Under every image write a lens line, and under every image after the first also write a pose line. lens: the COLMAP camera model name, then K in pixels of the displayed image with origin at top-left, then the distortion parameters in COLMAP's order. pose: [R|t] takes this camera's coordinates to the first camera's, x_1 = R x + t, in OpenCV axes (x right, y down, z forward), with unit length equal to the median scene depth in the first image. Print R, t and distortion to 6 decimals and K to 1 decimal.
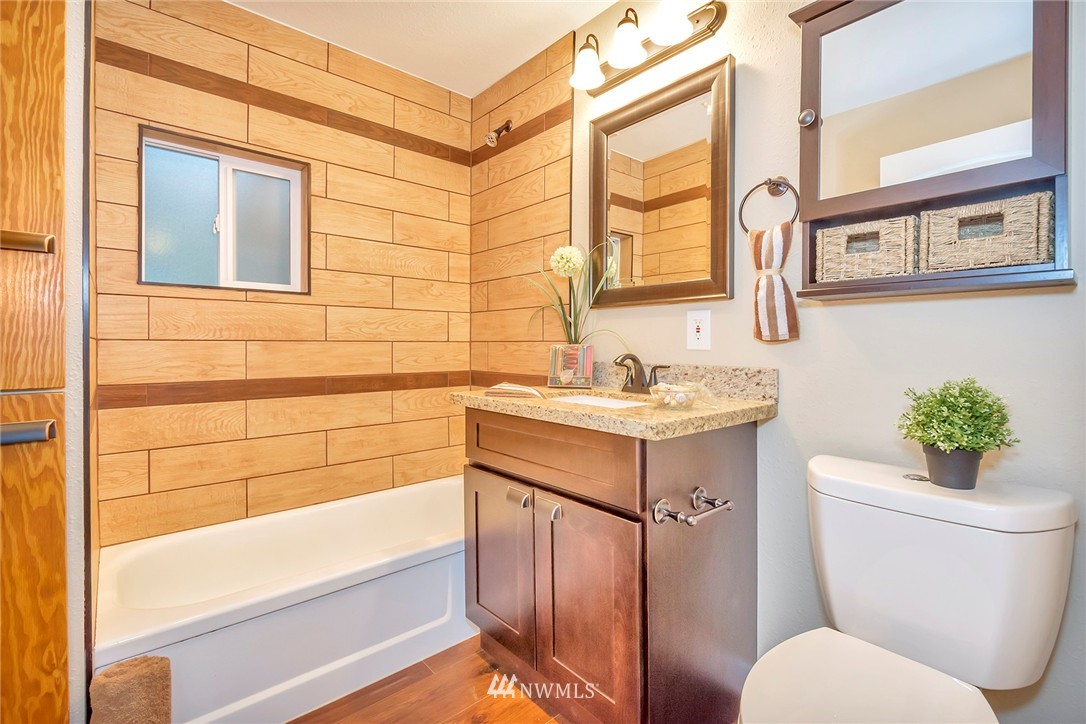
lens RADIAL K [[497.2, 0, 543.1], [0, 497.2, 351.2], [0, 0, 1]] dist [0.012278, -0.005464]
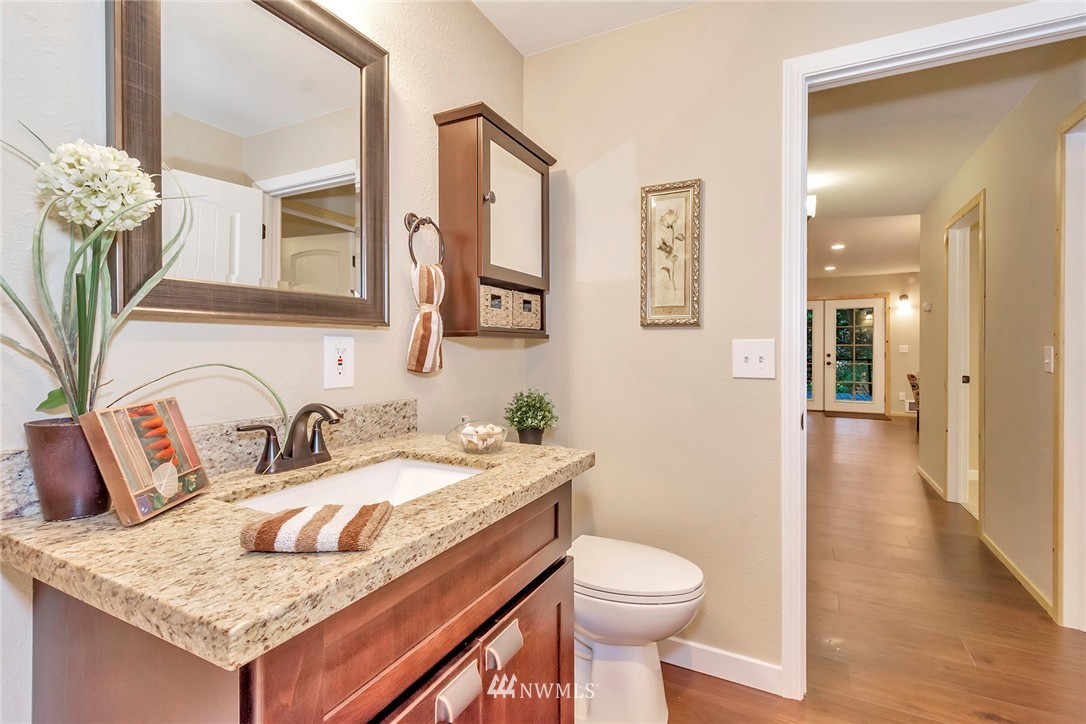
lens RADIAL K [[497.2, 0, 543.8], [0, 497.2, 352.6], [0, 0, 1]] dist [0.012278, -0.005464]
pose [[-0.368341, -0.015350, 0.929564, -0.566949], [0.007334, 0.999785, 0.019416, -0.076311], [-0.929662, 0.013969, -0.368150, 1.084860]]
